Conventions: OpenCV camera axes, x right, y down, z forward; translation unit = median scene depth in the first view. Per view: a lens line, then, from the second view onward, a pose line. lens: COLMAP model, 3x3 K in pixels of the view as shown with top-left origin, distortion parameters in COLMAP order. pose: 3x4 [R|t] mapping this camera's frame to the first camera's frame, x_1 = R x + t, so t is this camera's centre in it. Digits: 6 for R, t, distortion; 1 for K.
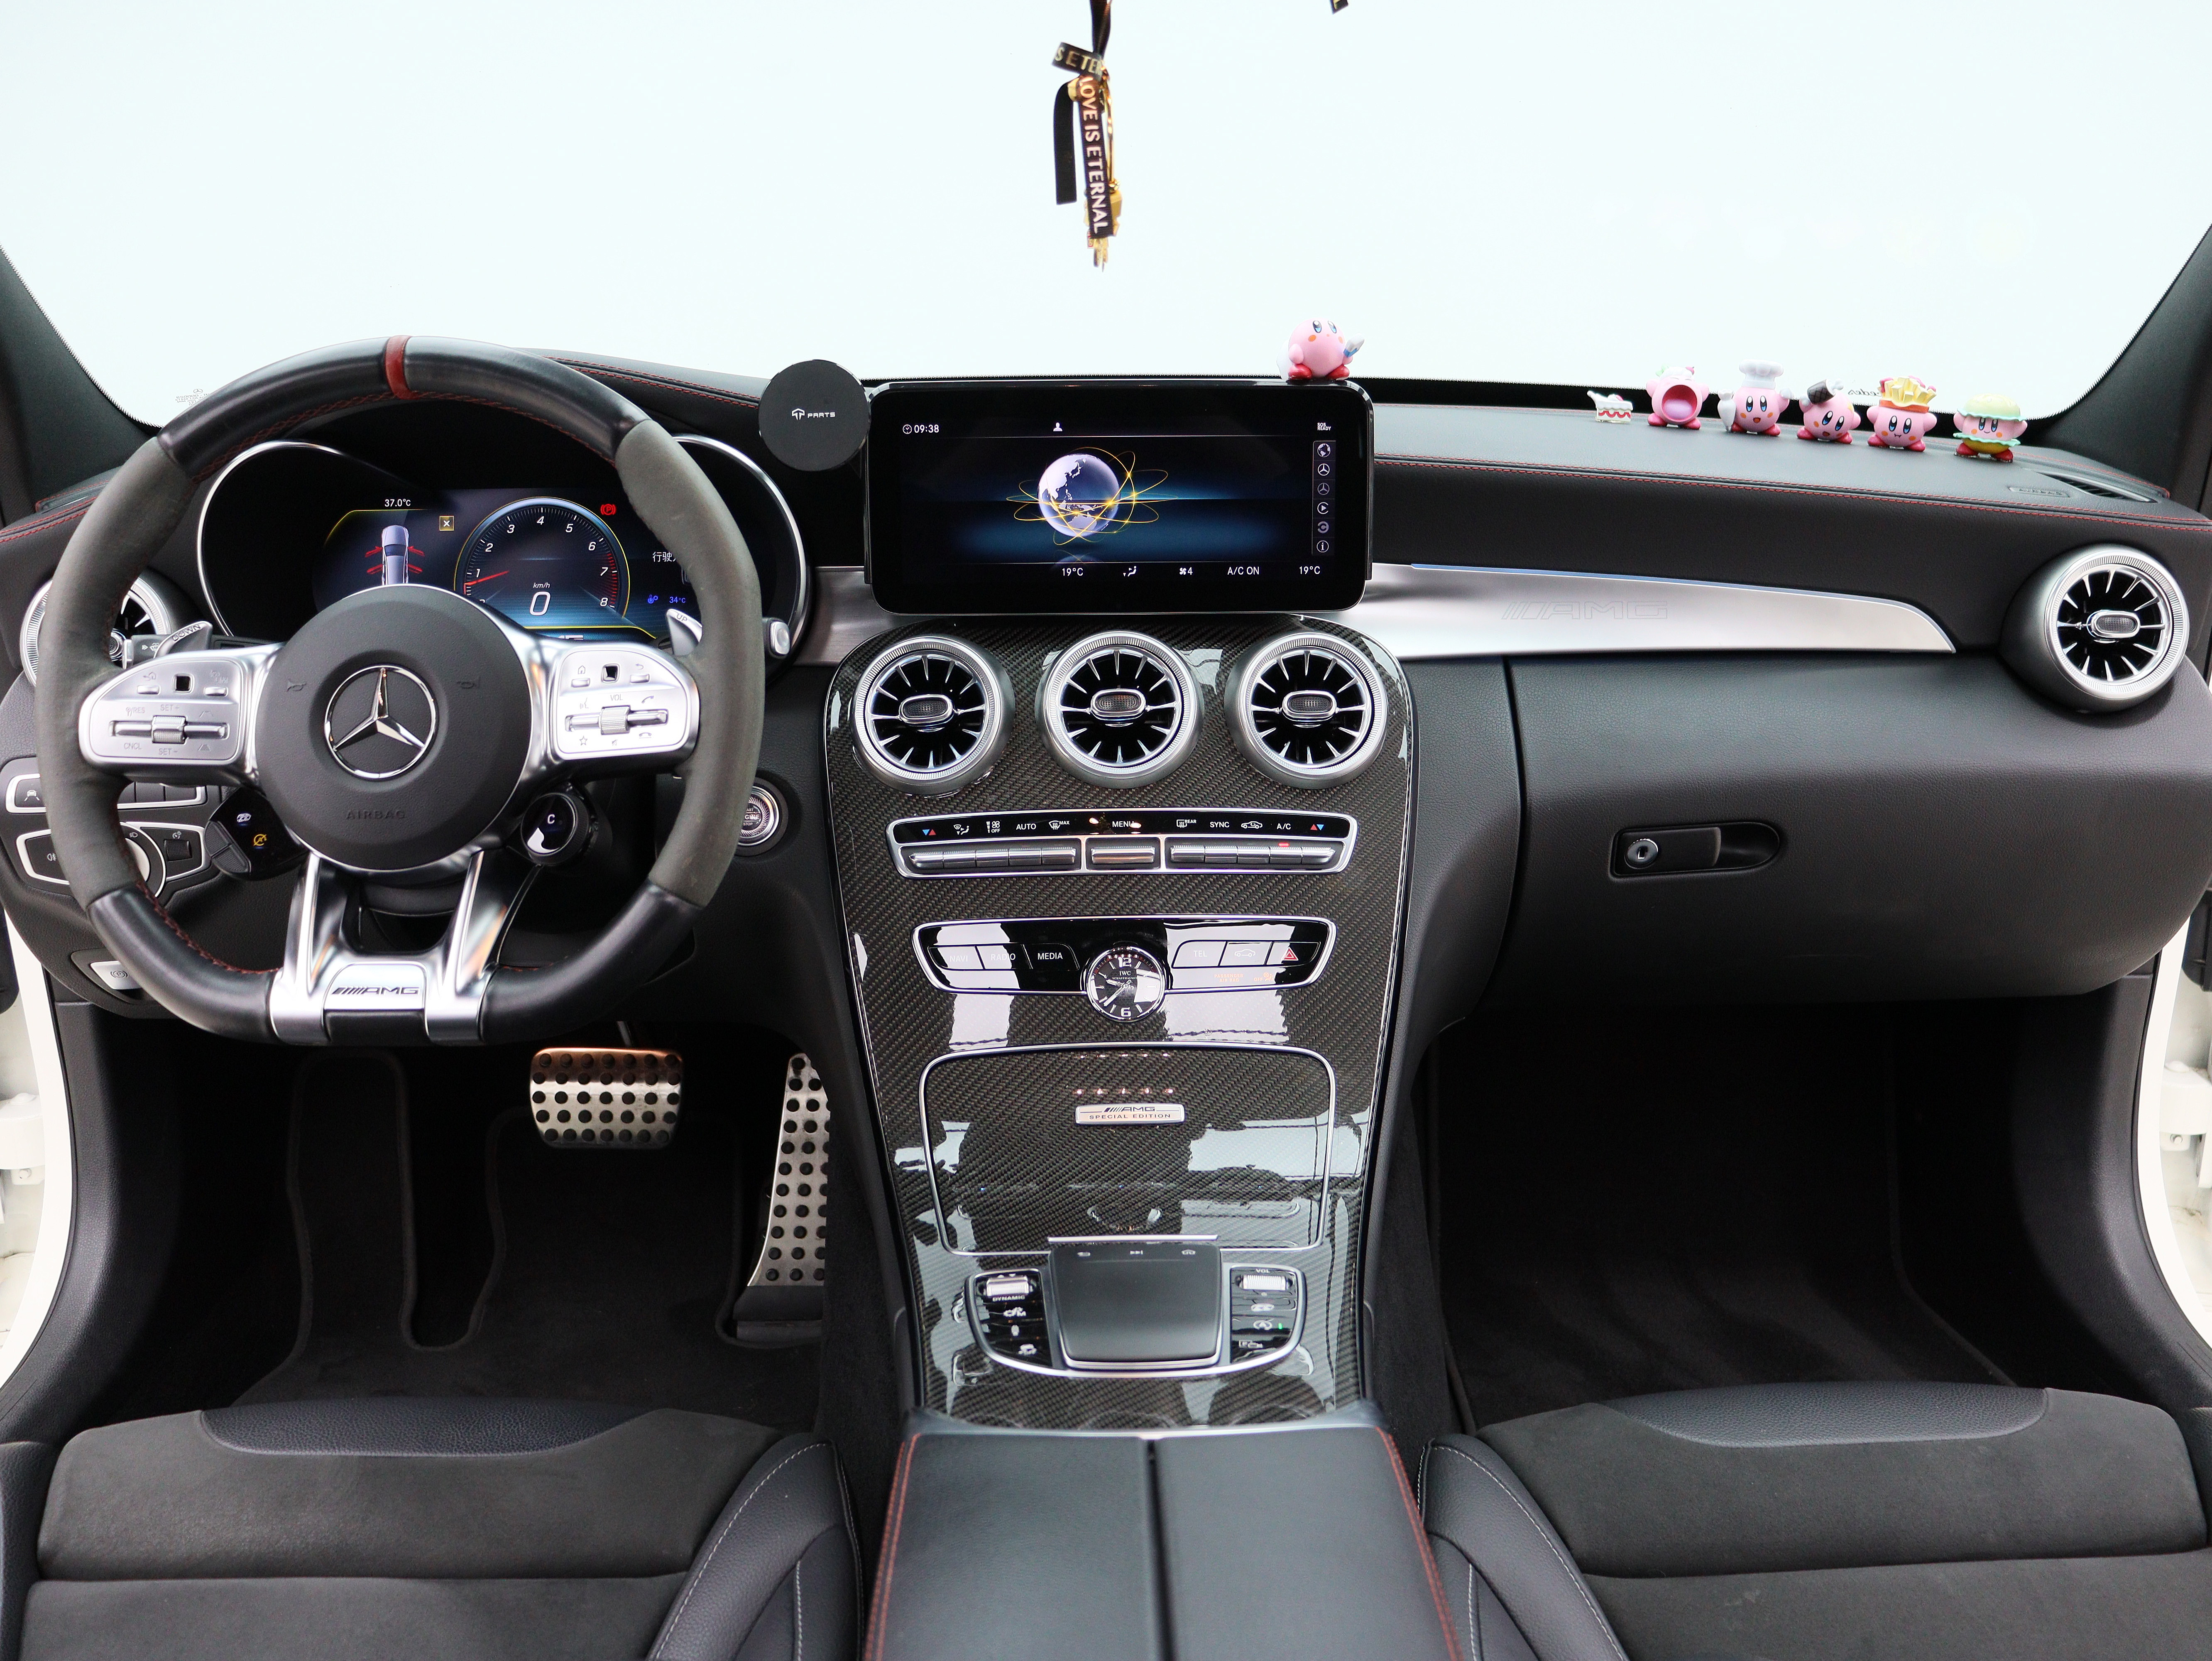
lens RADIAL K [[2051.3, 0, 1099.7], [0, 2051.3, 845.0], [0, 0, 1]] dist [-0.114040, 0.000000]
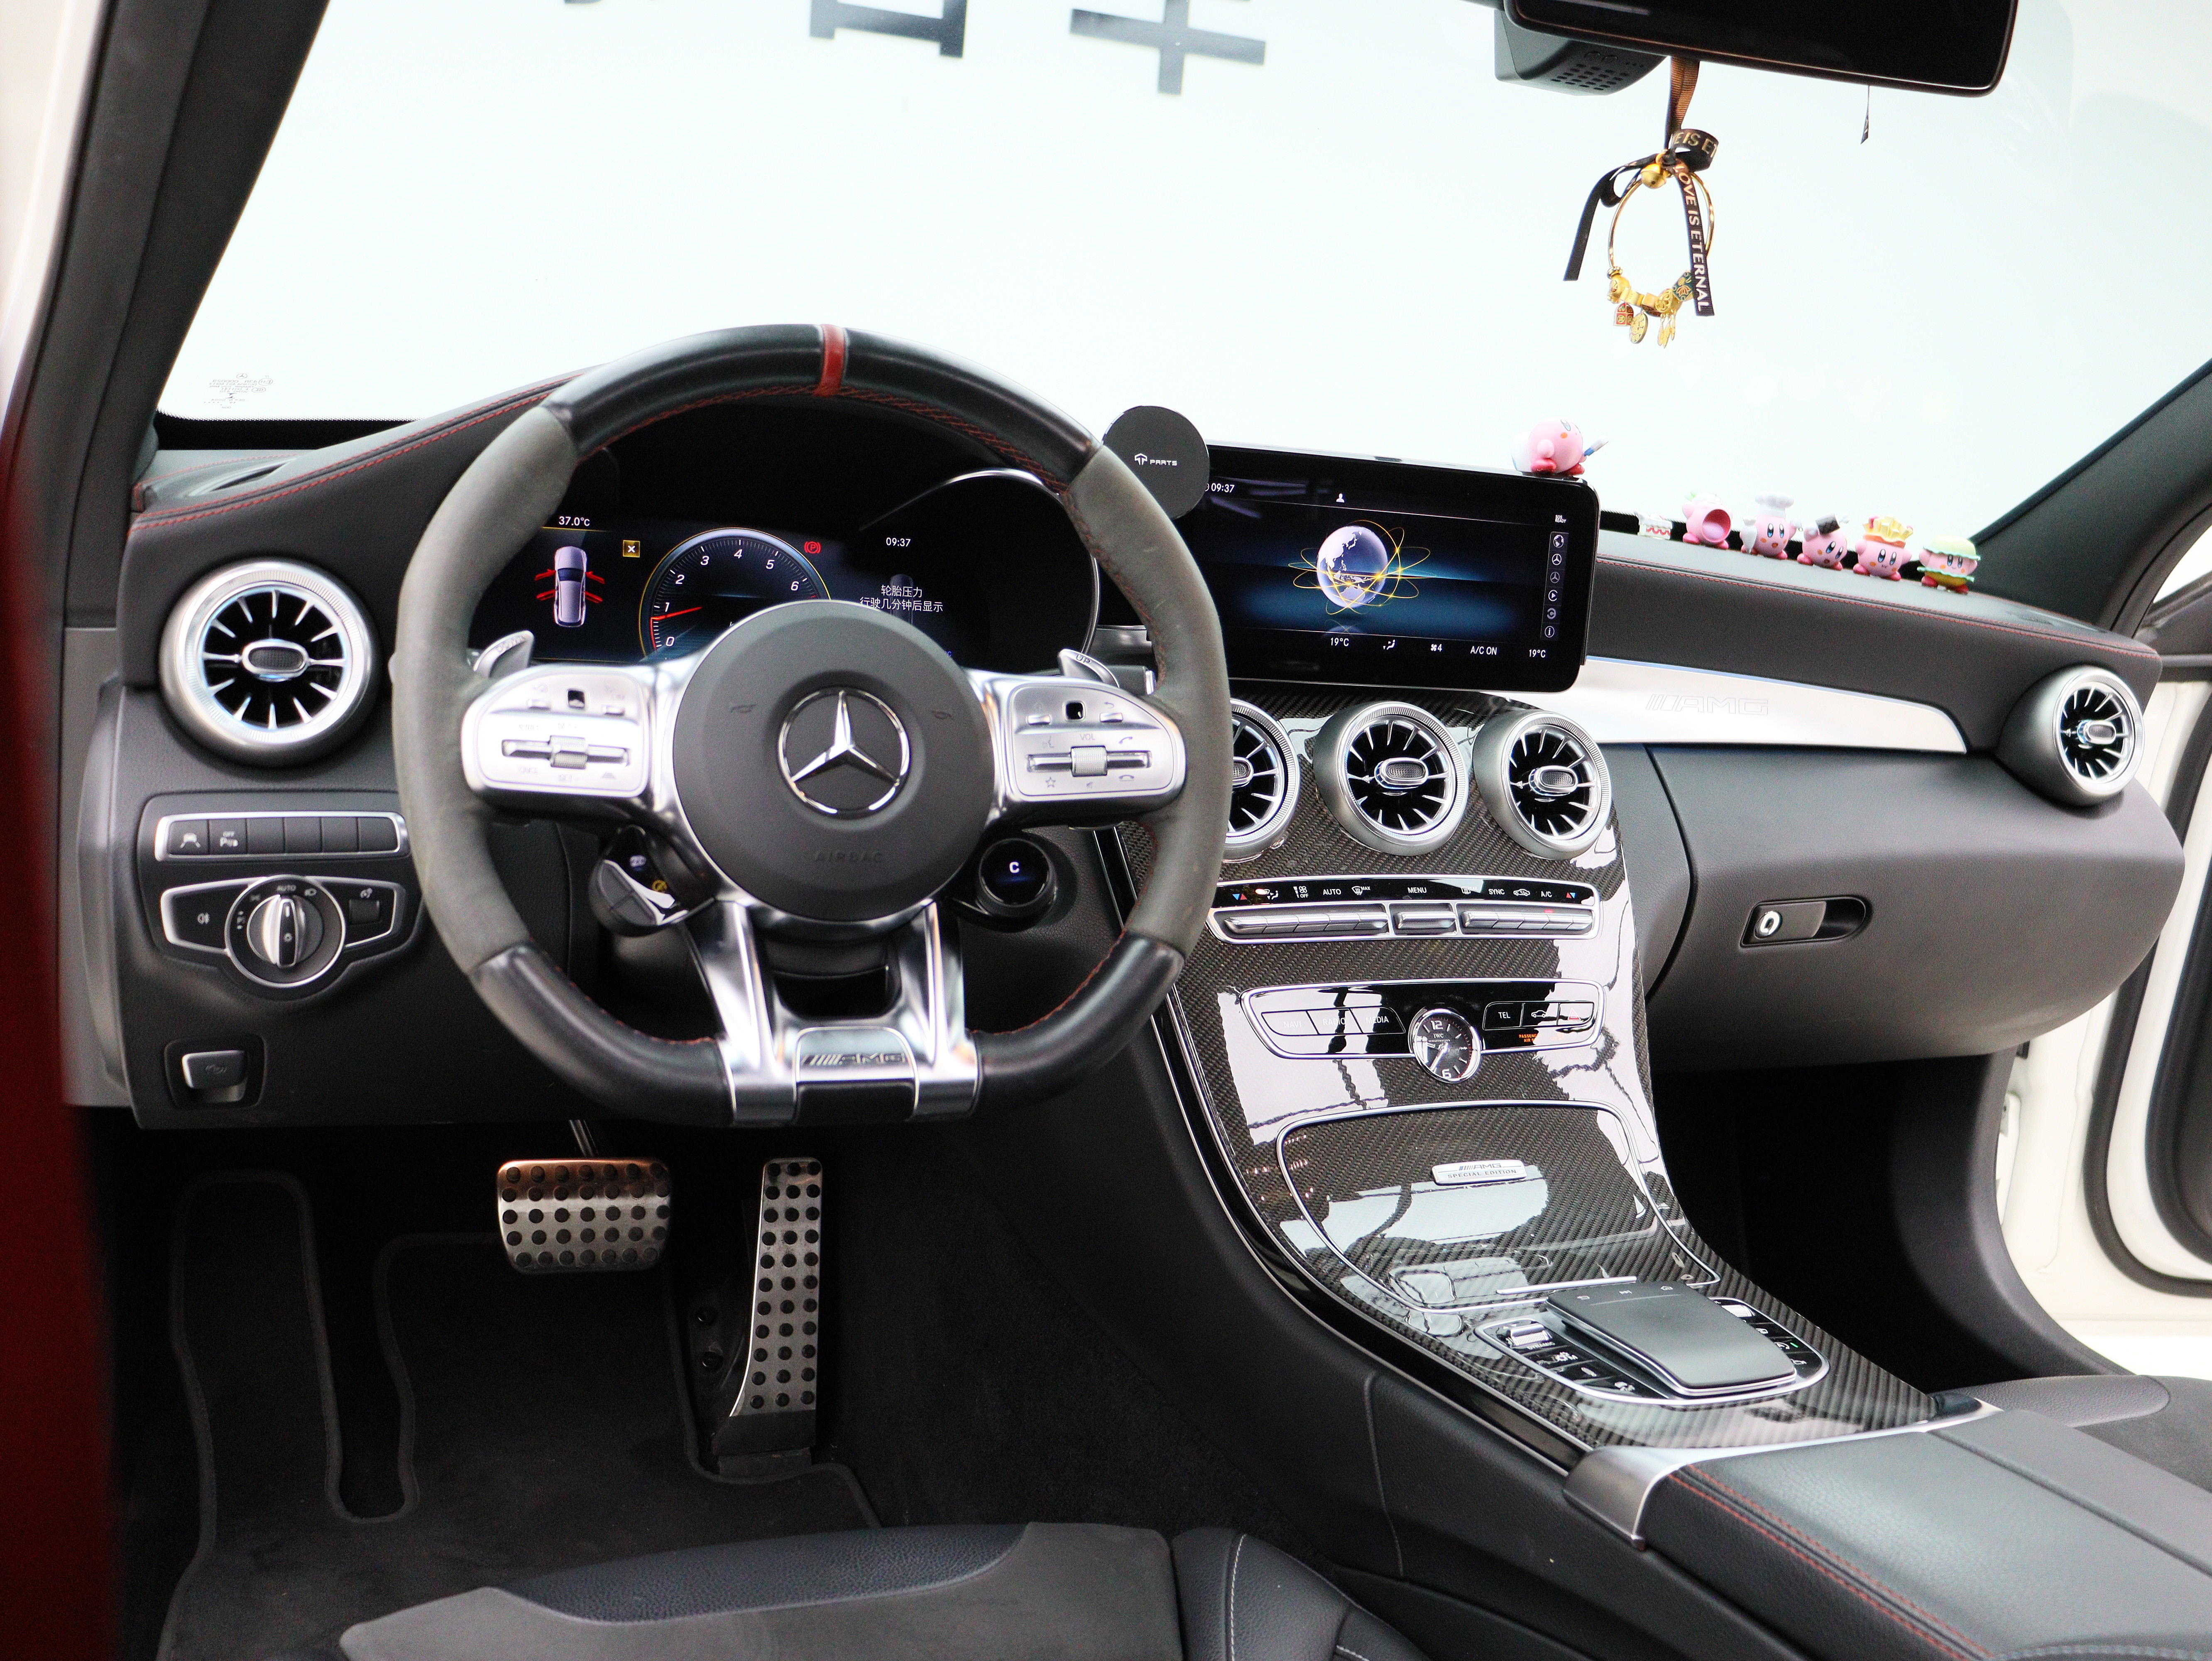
lens RADIAL K [[2051.3, 0, 1124.5], [0, 2051.3, 846.7], [0, 0, 1]] dist [-0.114040, 0.000000]
pose [[0.926809, 0.018682, 0.375067, -0.494905], [0.007056, 0.997719, -0.067131, 0.034788], [-0.375466, 0.064864, 0.924564, 0.115616]]
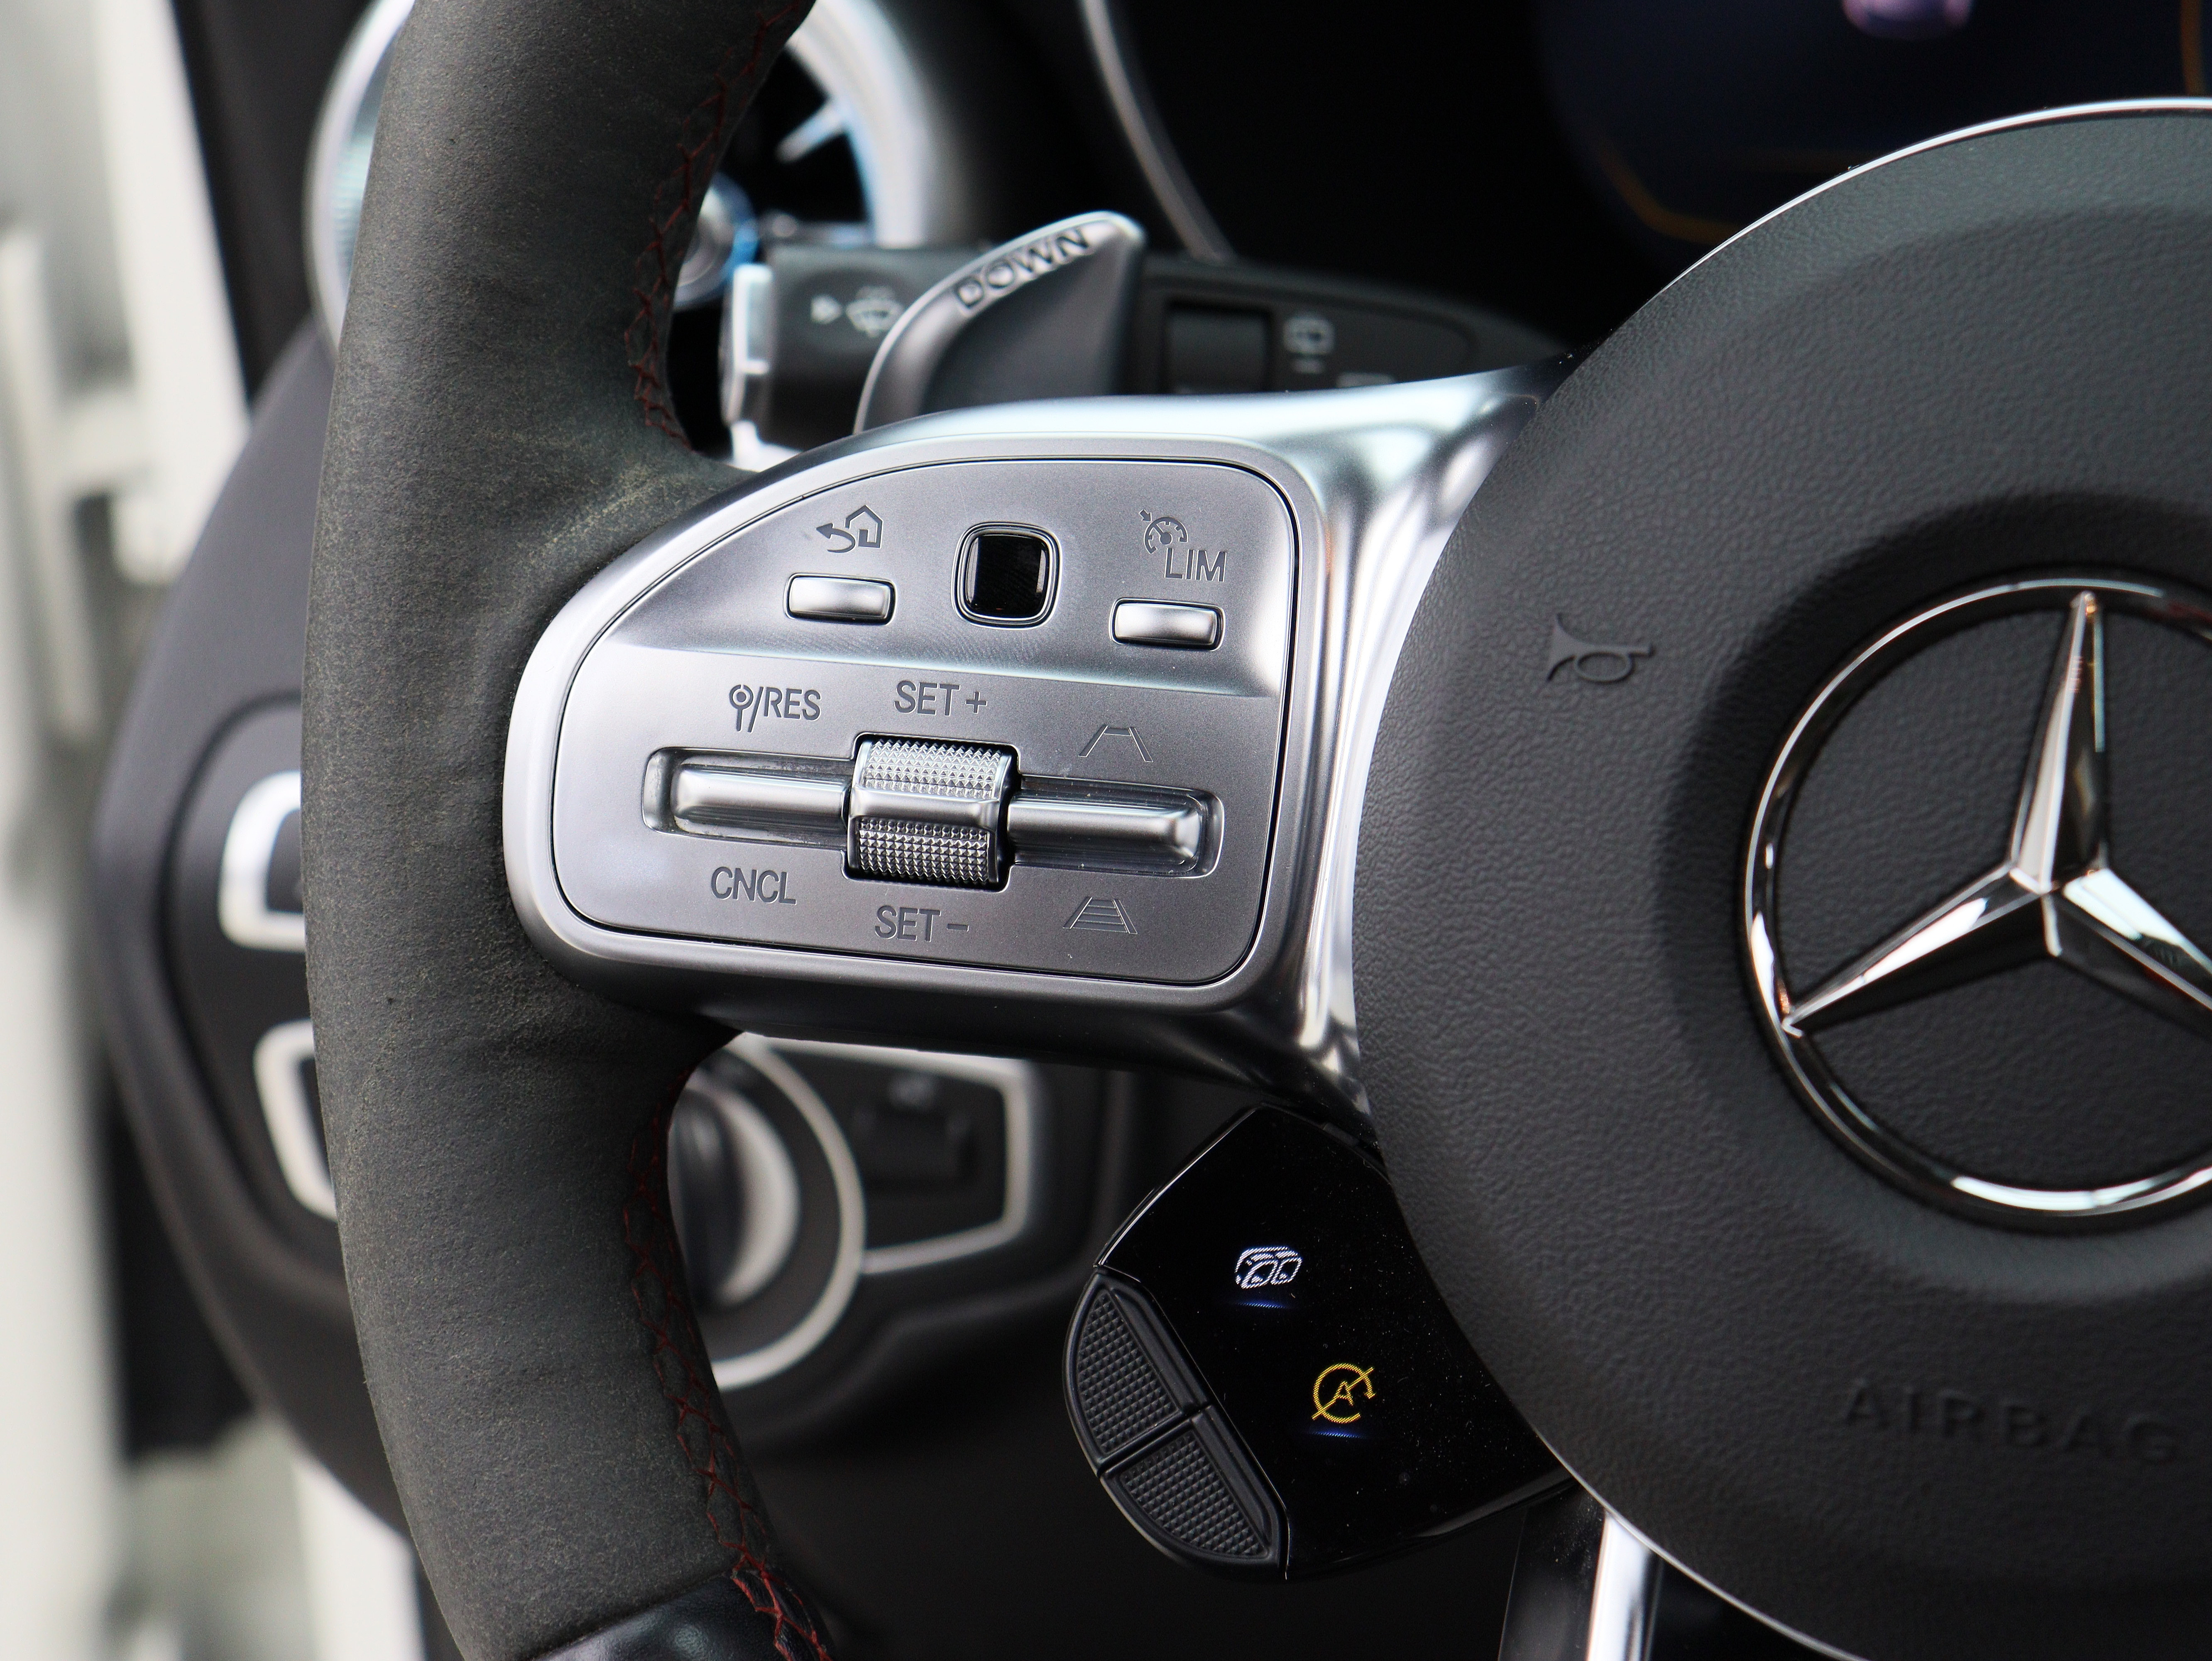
lens RADIAL K [[5483.9, 0, 1096.7], [0, 5483.9, 845.8], [0, 0, 1]] dist [0.234533, 0.000000]
pose [[0.924933, 0.082304, -0.371113, -0.217661], [-0.055126, 0.995001, 0.083275, -0.087445], [0.376111, -0.056566, 0.924846, 0.441350]]
